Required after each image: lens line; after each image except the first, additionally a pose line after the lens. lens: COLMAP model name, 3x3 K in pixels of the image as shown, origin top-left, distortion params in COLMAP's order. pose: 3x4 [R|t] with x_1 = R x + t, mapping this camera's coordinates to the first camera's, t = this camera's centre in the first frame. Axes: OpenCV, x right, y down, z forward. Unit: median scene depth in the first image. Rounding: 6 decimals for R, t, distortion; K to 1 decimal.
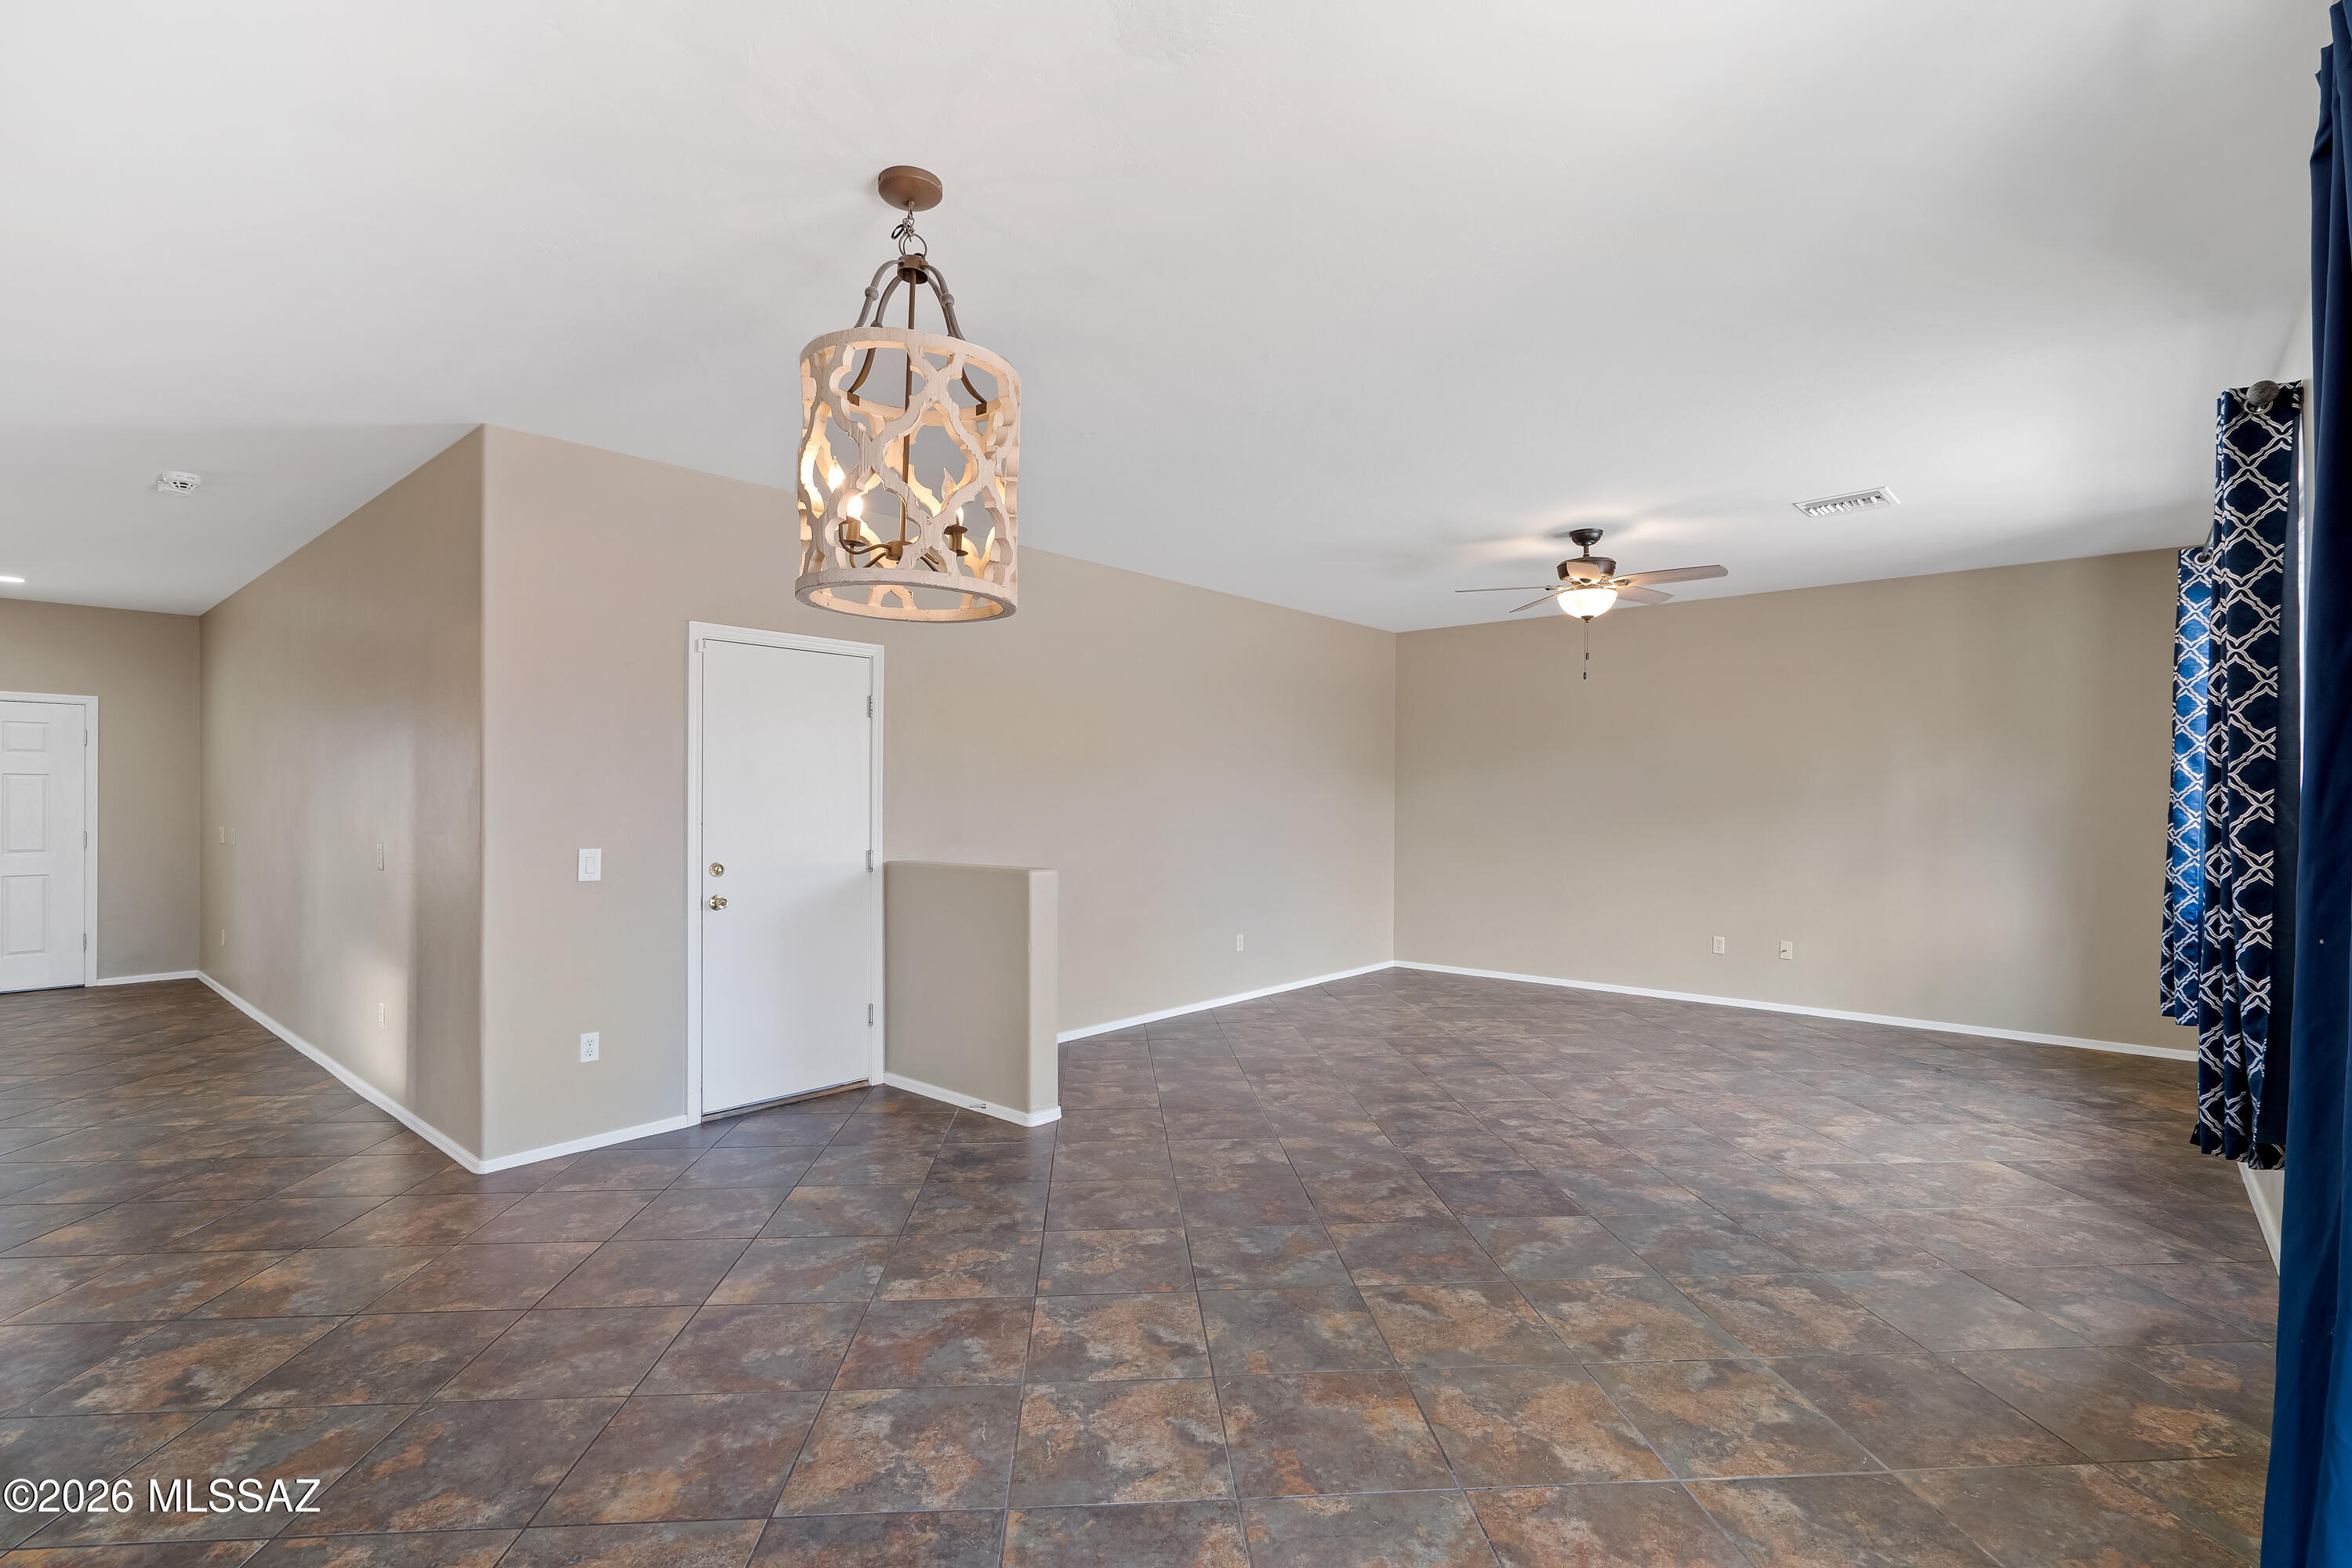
lens RADIAL K [[1075.4, 0, 1184.5], [0, 1075.4, 803.5], [0, 0, 1]] dist [-0.002481, 0.000328]
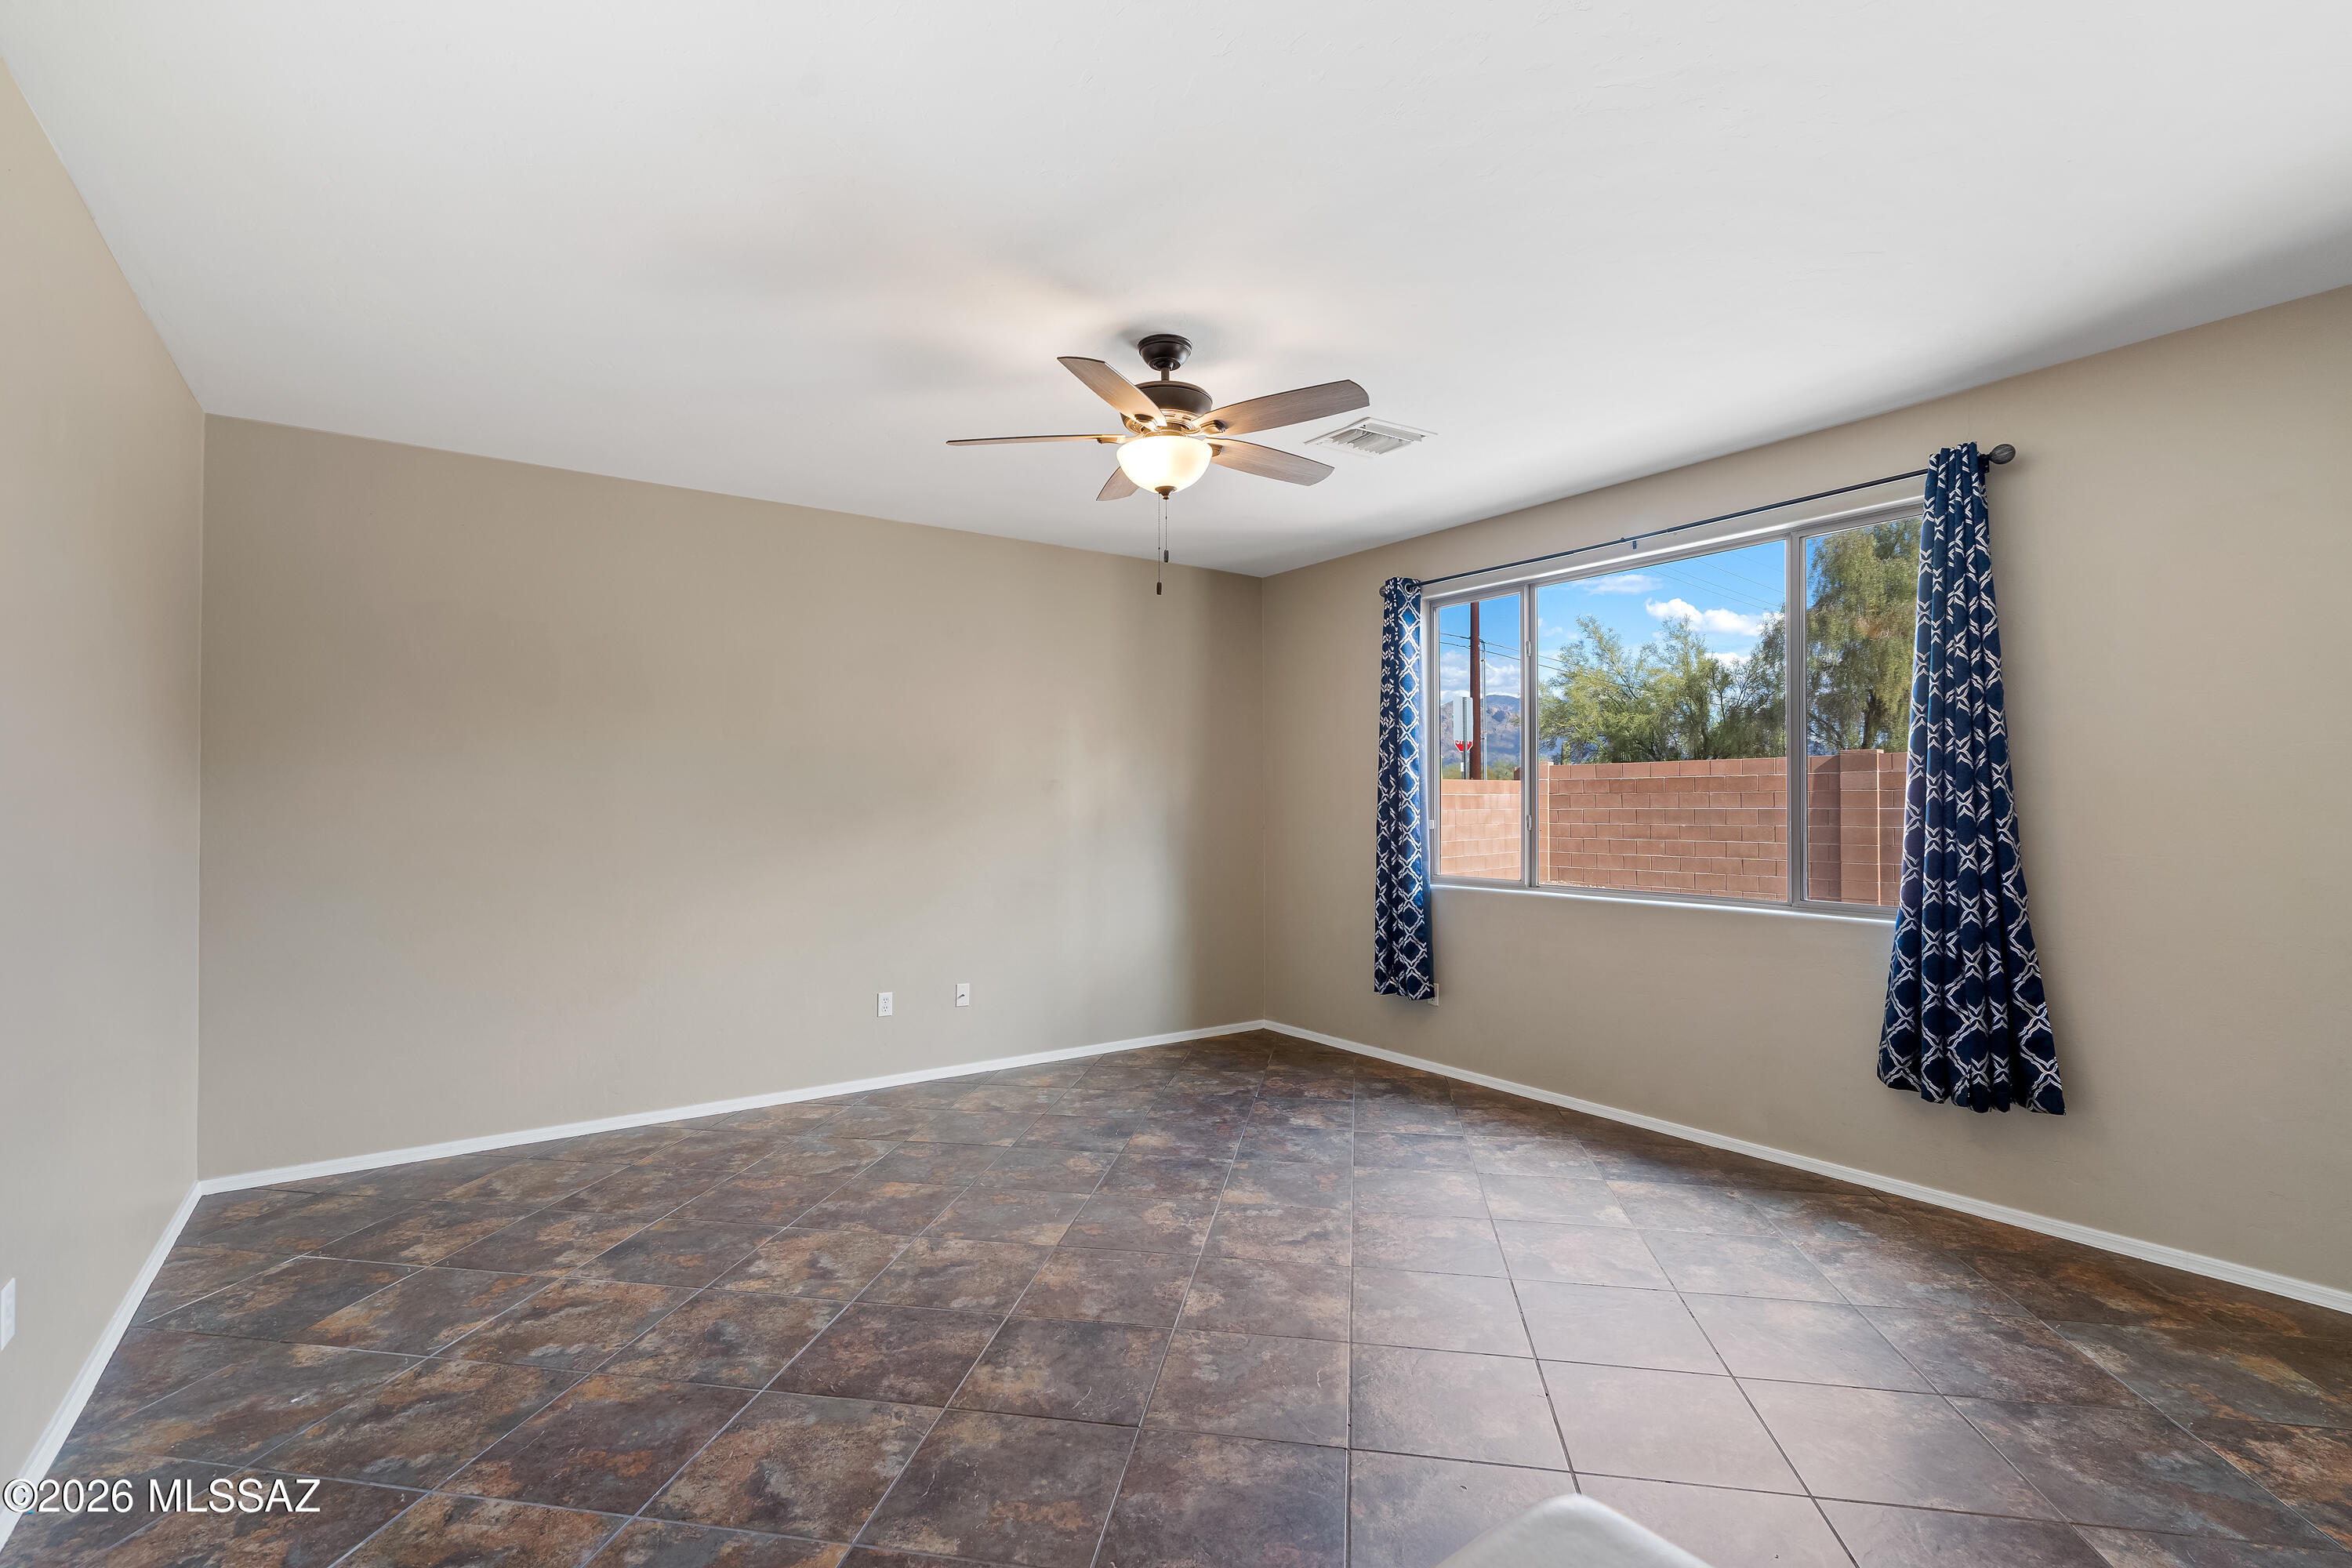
lens RADIAL K [[1075.4, 0, 1184.9], [0, 1075.4, 801.2], [0, 0, 1]] dist [-0.002481, 0.000328]
pose [[0.258113, -0.003433, 0.966109, -0.312976], [0.008764, 0.999961, 0.001212, -0.006129], [-0.966075, 0.008154, 0.258133, 1.379234]]
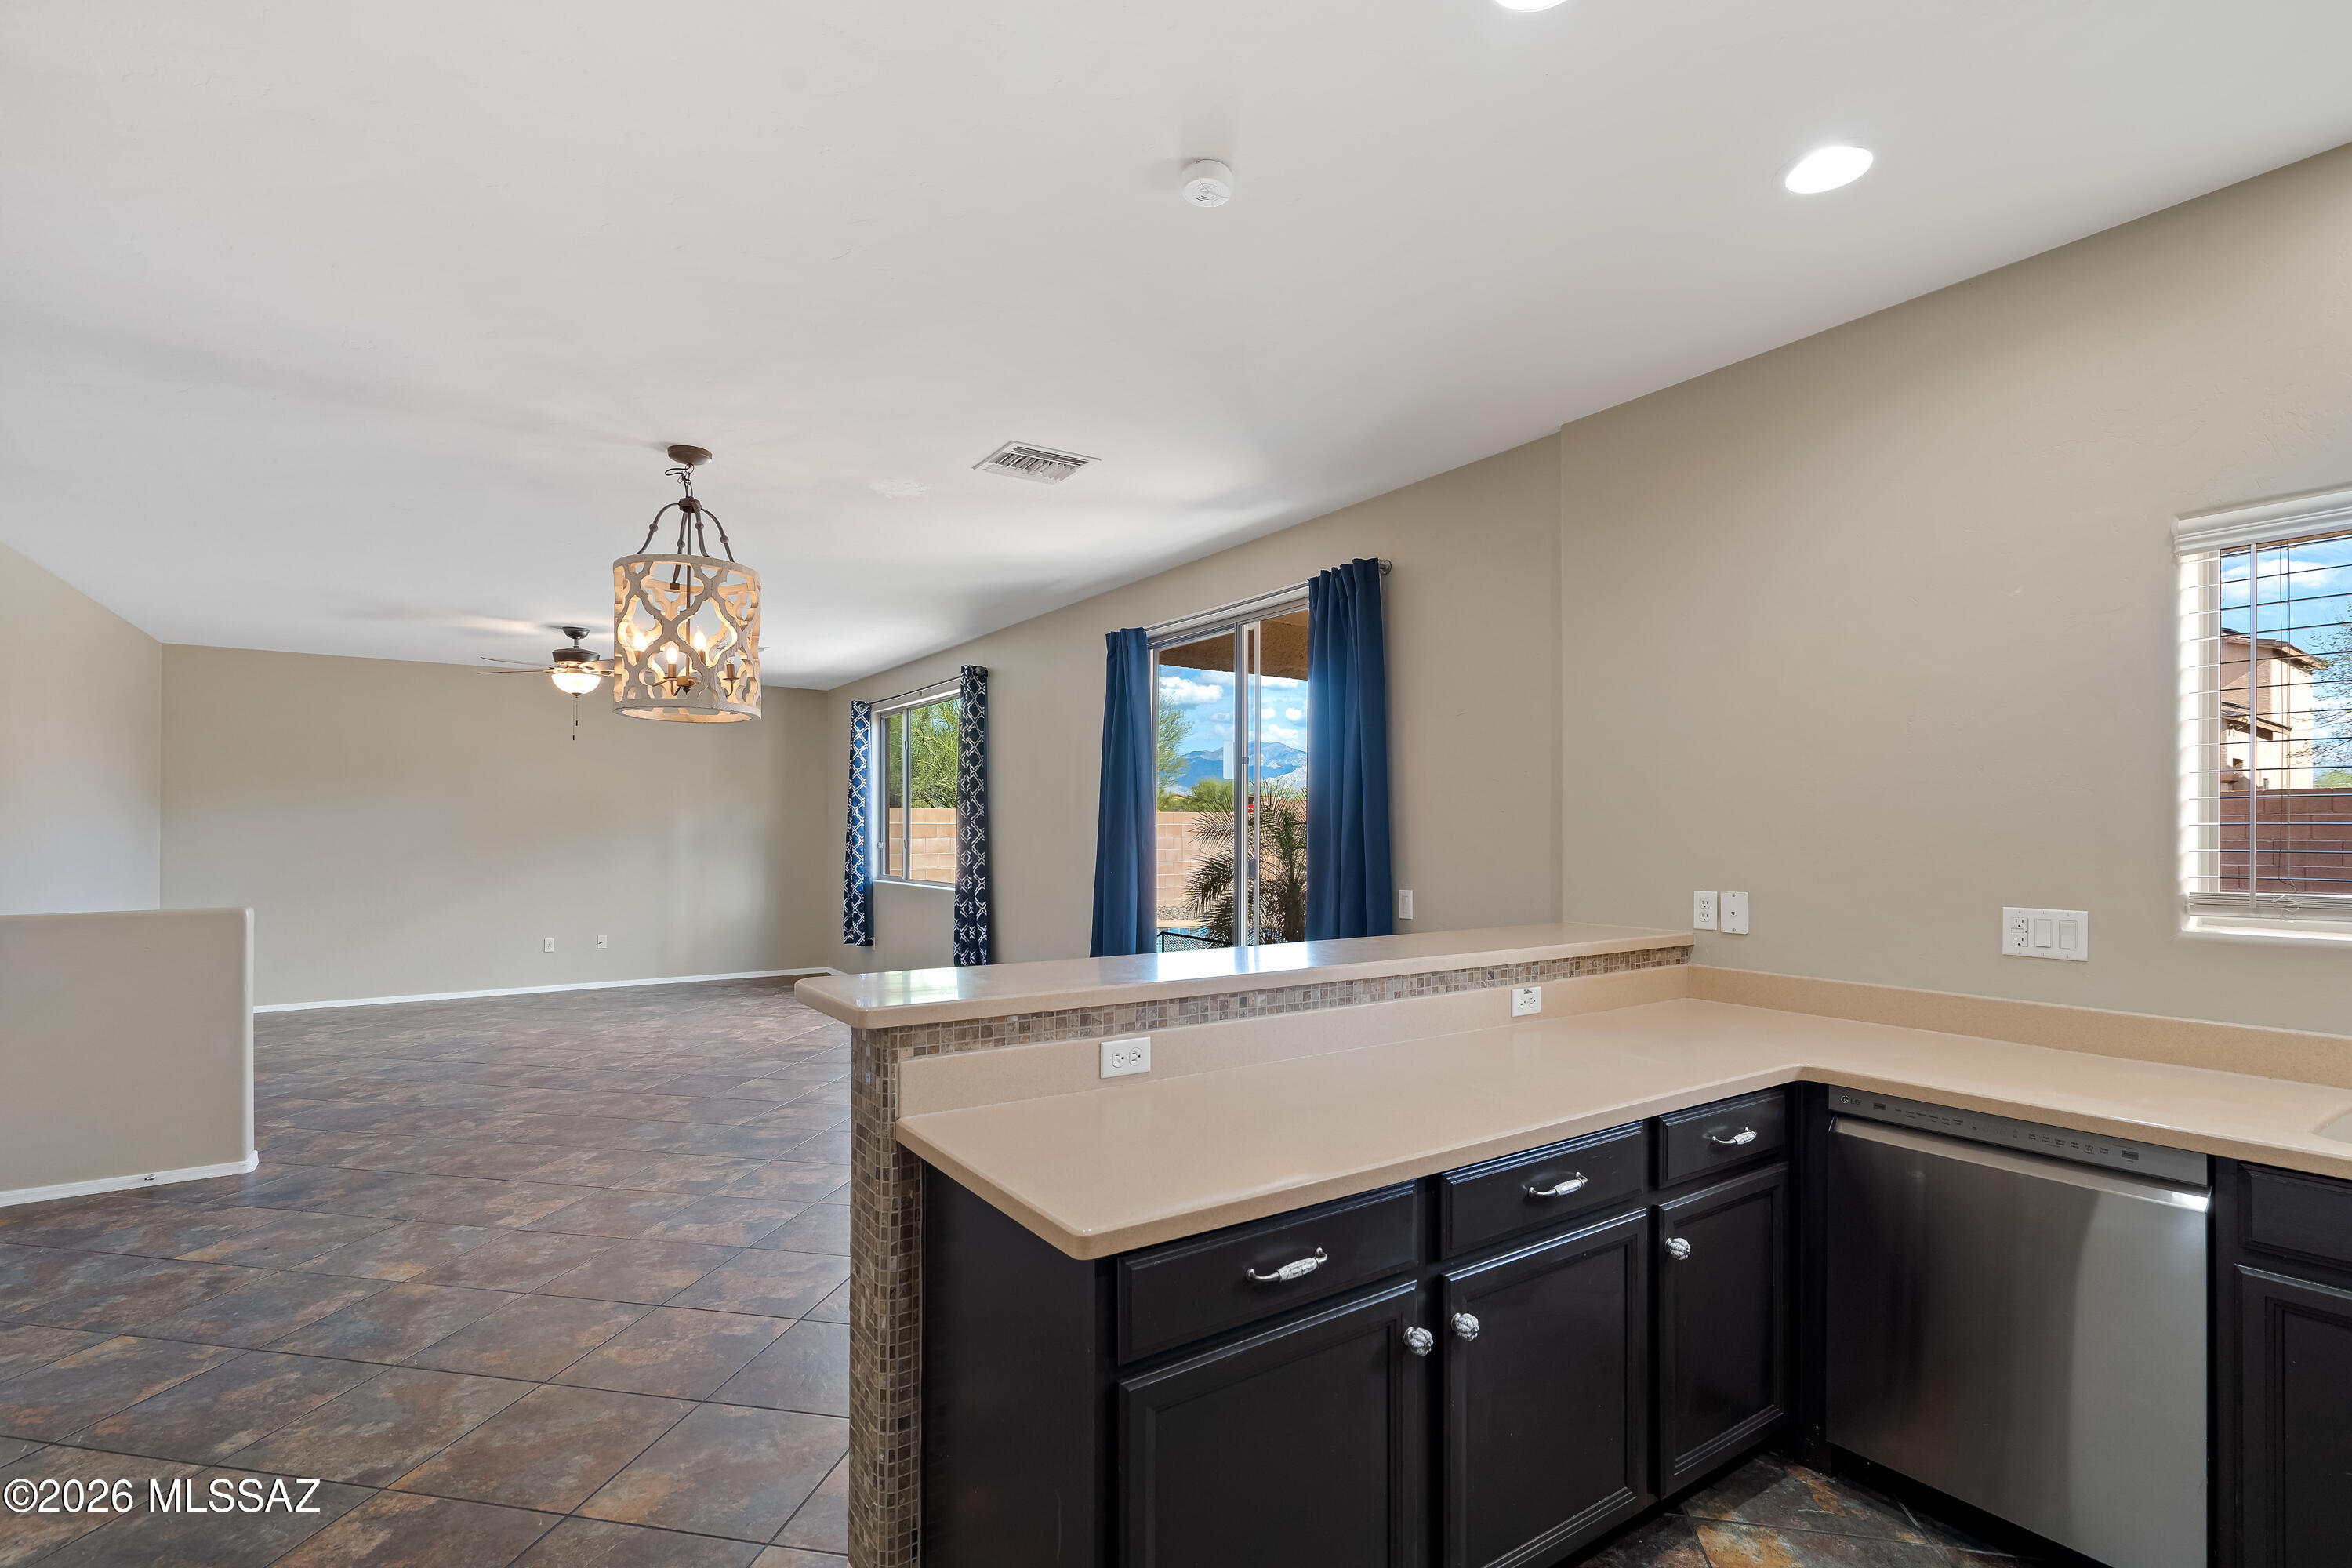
lens RADIAL K [[1075.4, 0, 1159.6], [0, 1075.4, 828.8], [0, 0, 1]] dist [-0.002481, 0.000328]
pose [[0.271027, -0.004511, 0.962561, -1.158471], [0.003026, 0.999988, 0.003835, -0.016716], [-0.962567, 0.001873, 0.271038, -0.080233]]
